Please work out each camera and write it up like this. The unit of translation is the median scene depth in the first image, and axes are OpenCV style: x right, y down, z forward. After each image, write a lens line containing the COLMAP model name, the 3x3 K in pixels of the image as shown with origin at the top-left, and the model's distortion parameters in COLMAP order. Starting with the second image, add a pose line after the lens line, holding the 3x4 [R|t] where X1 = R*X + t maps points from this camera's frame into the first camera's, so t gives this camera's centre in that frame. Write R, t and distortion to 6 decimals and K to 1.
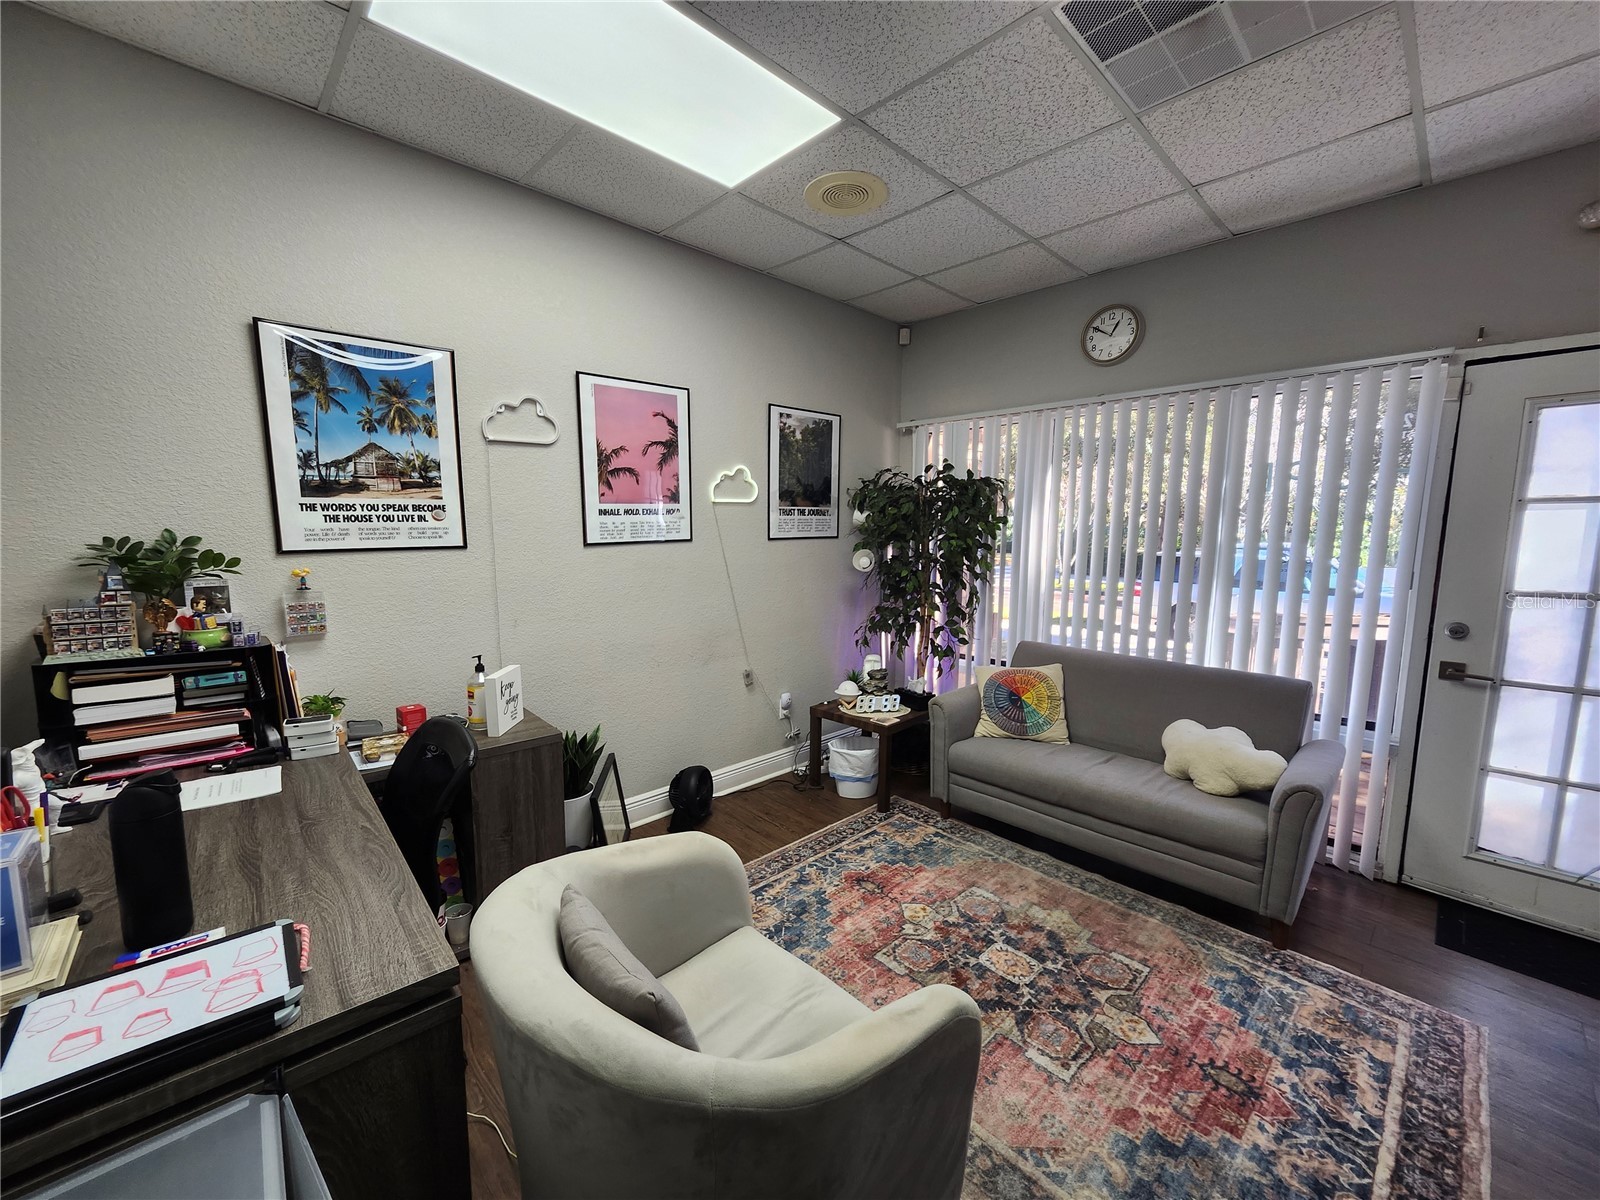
lens RADIAL K [[633.6, 0, 788.1], [0, 633.6, 605.0], [0, 0, 1]] dist [0.003175, -0.000913]
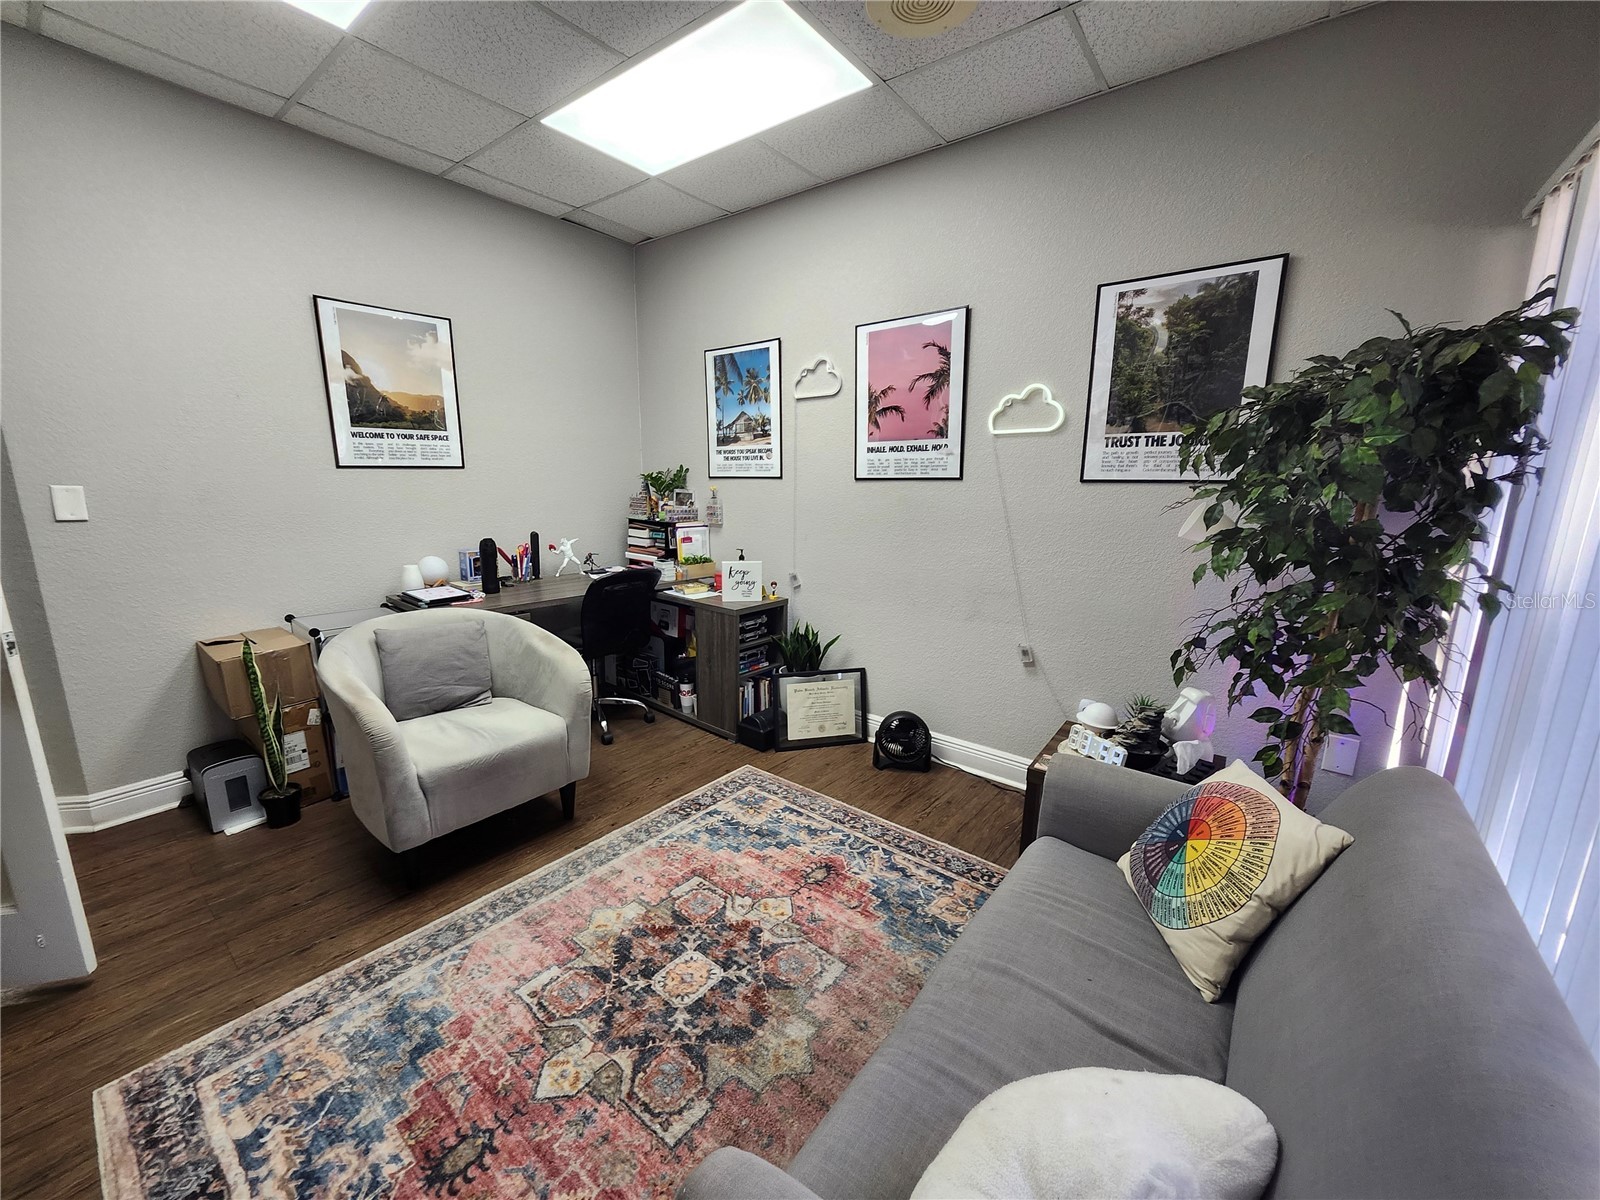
lens RADIAL K [[632.7, 0, 790.1], [0, 632.7, 602.9], [0, 0, 1]] dist [0.001725, 0.000558]
pose [[0.142762, 0.199903, -0.969360, 1.018141], [-0.135120, 0.974158, 0.180993, -0.084863], [0.980491, 0.105141, 0.166083, 0.885422]]
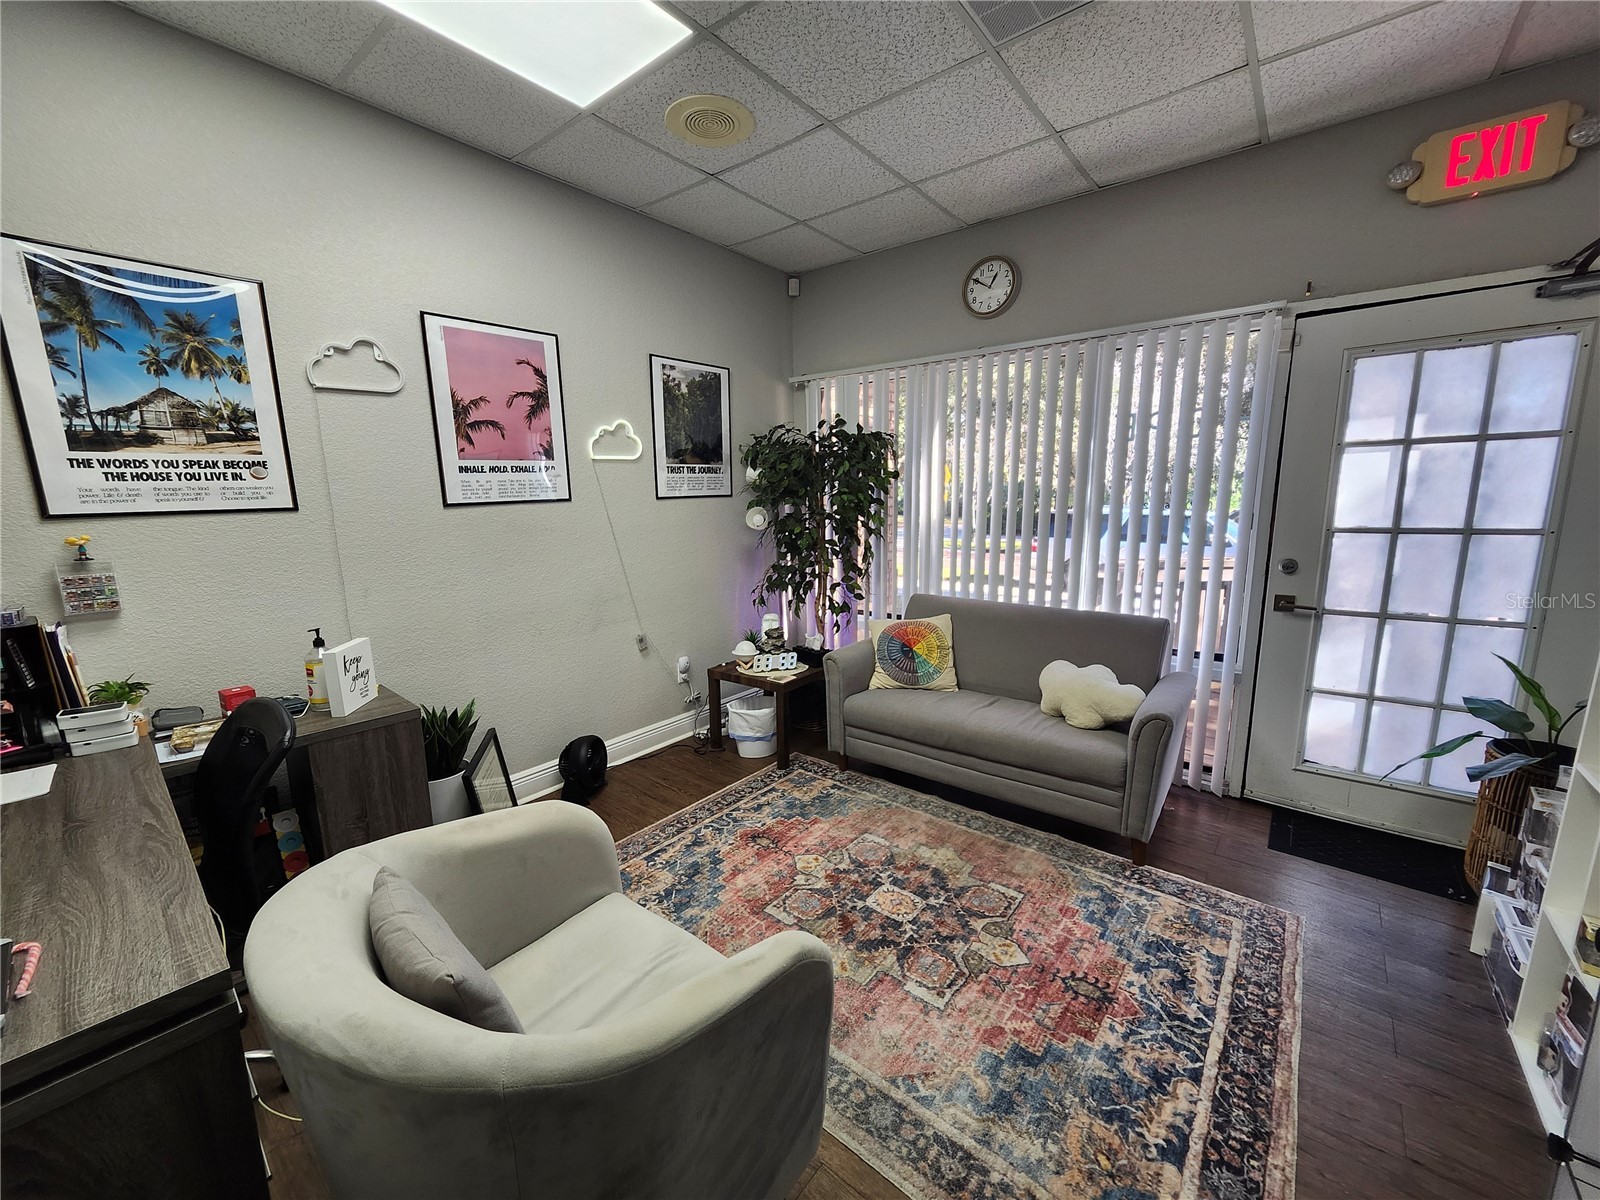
lens RADIAL K [[632.7, 0, 790.1], [0, 632.7, 602.9], [0, 0, 1]] dist [0.001725, 0.000558]
pose [[0.991384, -0.040075, 0.124708, 0.068066], [0.034033, 0.998159, 0.050205, 0.020839], [-0.126490, -0.045528, 0.990923, 0.026517]]
